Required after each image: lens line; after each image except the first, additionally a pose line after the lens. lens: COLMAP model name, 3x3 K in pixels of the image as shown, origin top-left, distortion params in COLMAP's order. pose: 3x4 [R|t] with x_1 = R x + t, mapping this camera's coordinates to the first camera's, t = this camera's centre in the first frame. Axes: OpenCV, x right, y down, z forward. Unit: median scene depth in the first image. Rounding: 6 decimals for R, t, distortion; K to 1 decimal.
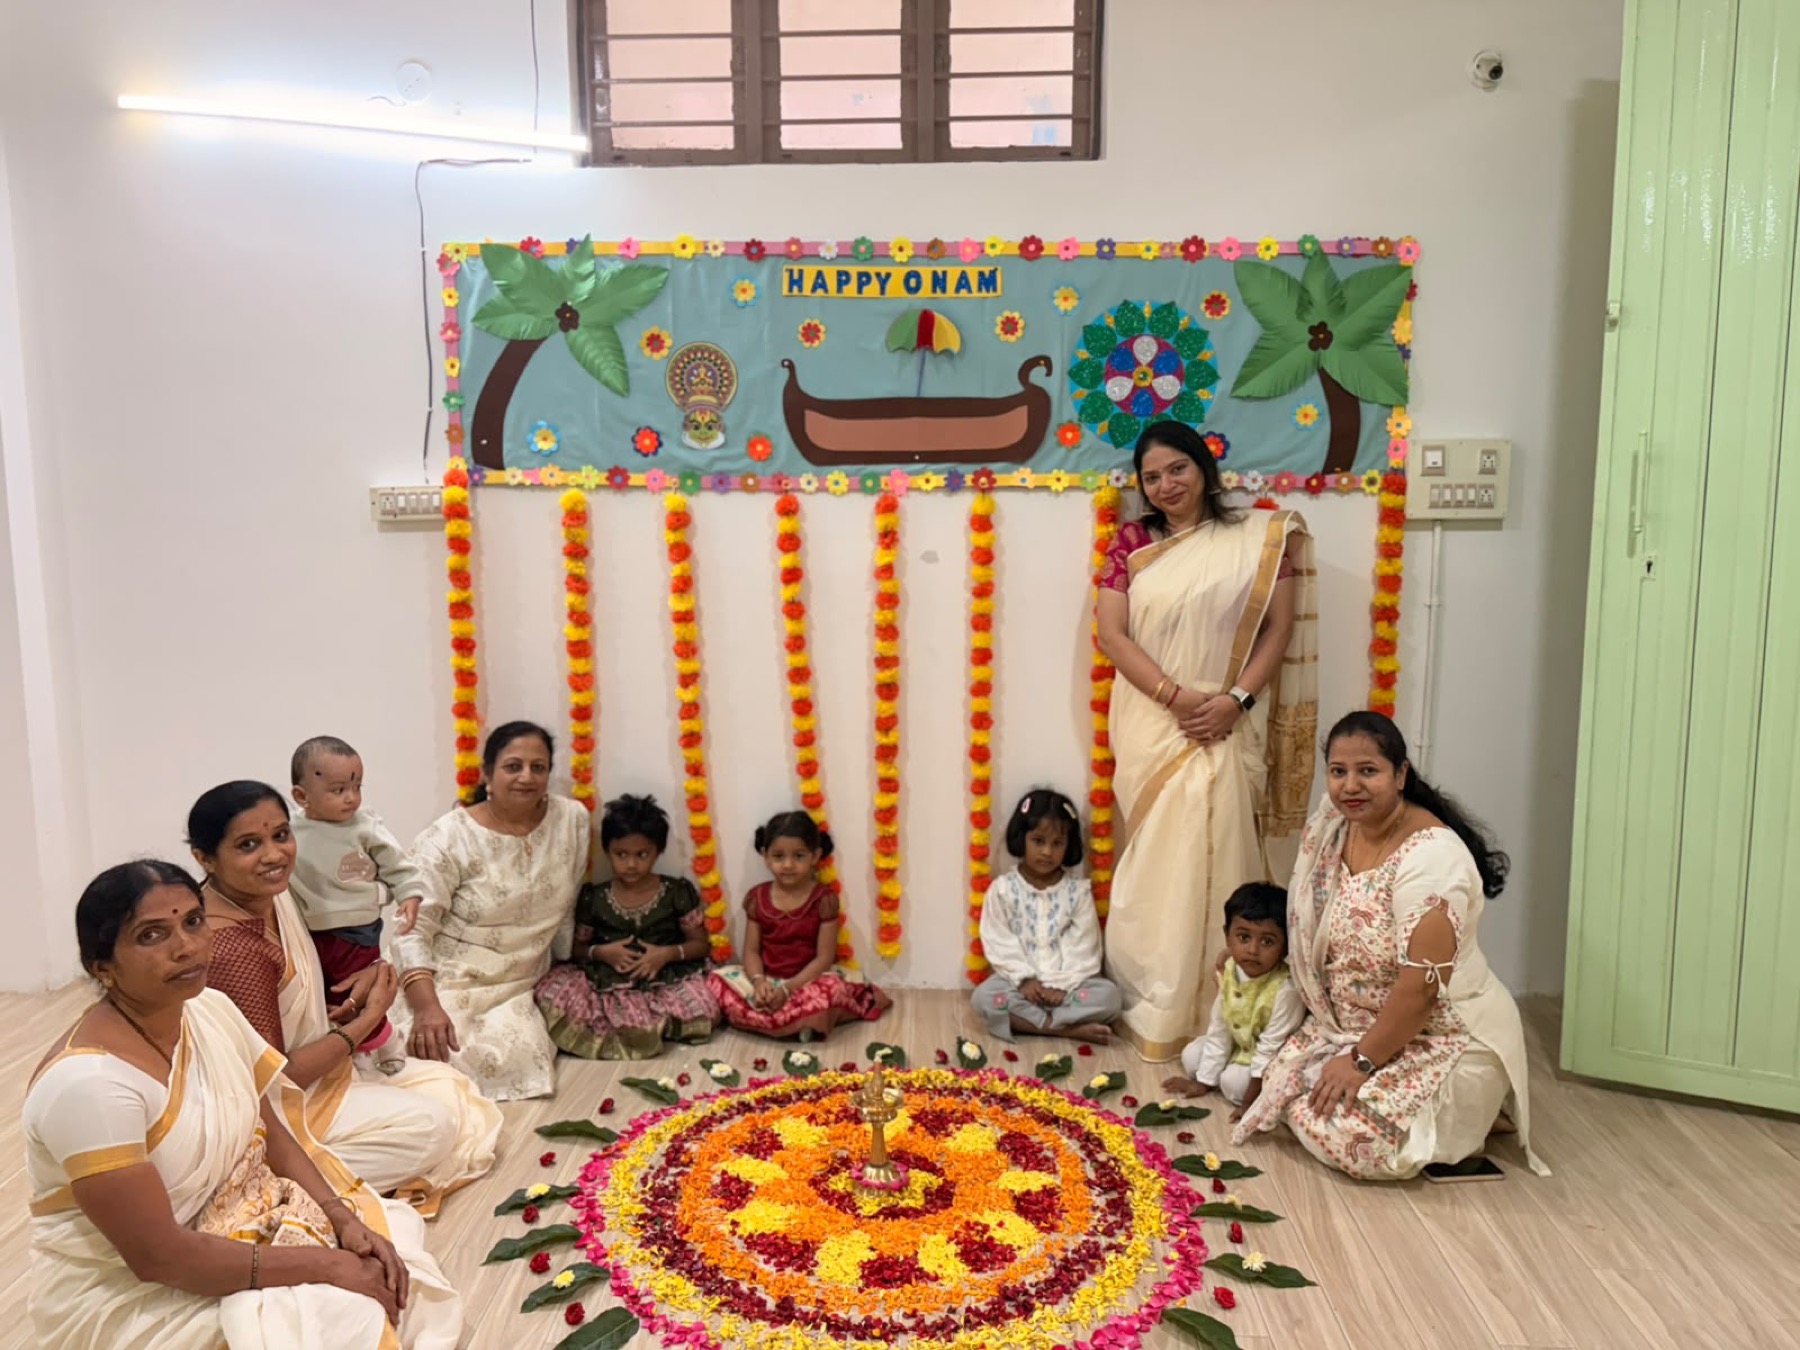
lens RADIAL K [[1326.3, 0, 900.0], [0, 1326.3, 675.0], [0, 0, 1]] dist [0.167067, -0.519091]
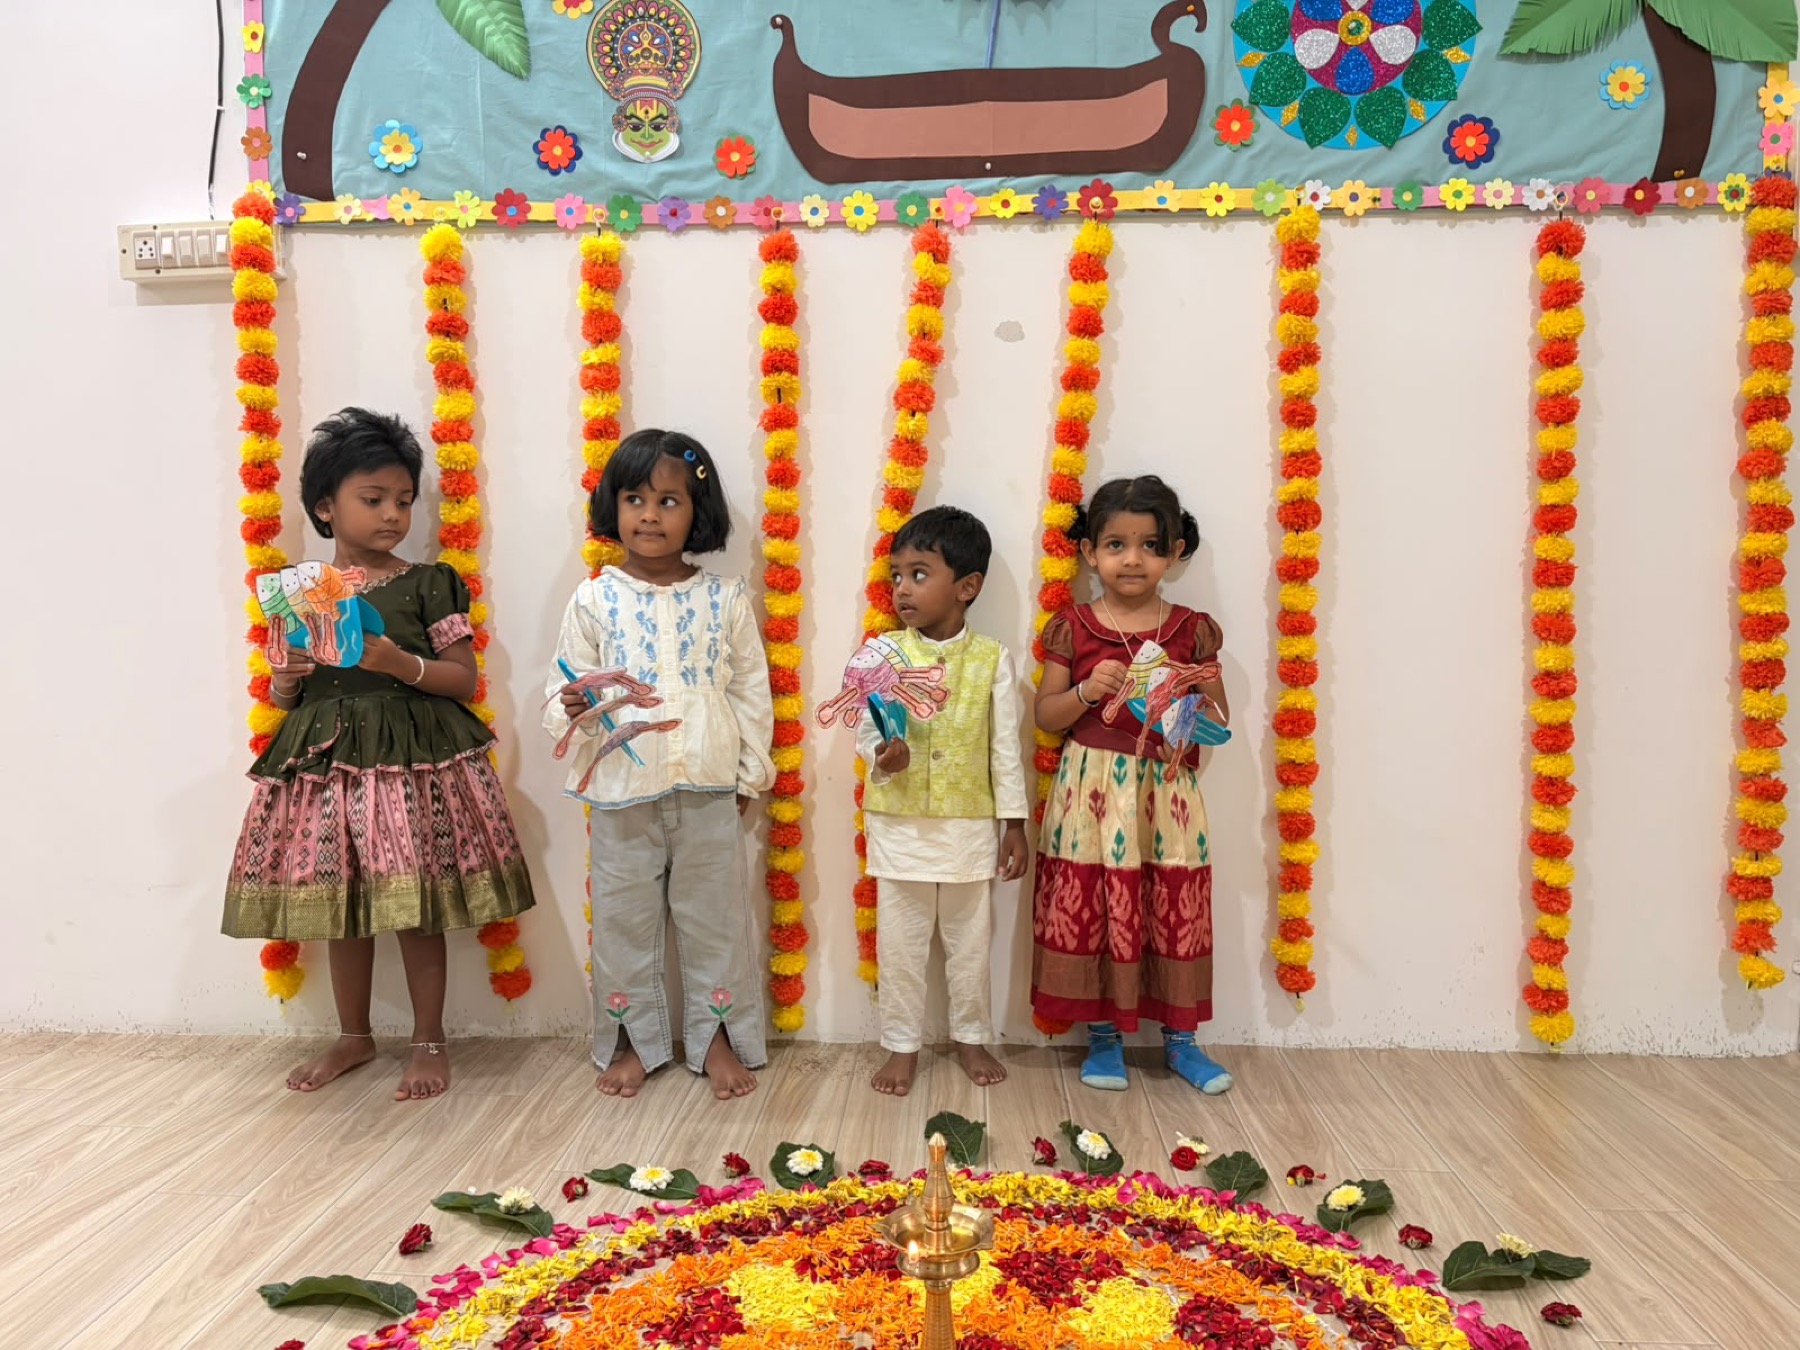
lens RADIAL K [[1355.4, 0, 907.2], [0, 1355.4, 672.3], [0, 0, 1]] dist [0.016866, 0.004440]
pose [[0.999783, -0.002774, -0.020636, -0.012806], [0.001097, 0.996727, -0.080836, 0.124278], [0.020793, 0.080795, 0.996514, 0.395543]]
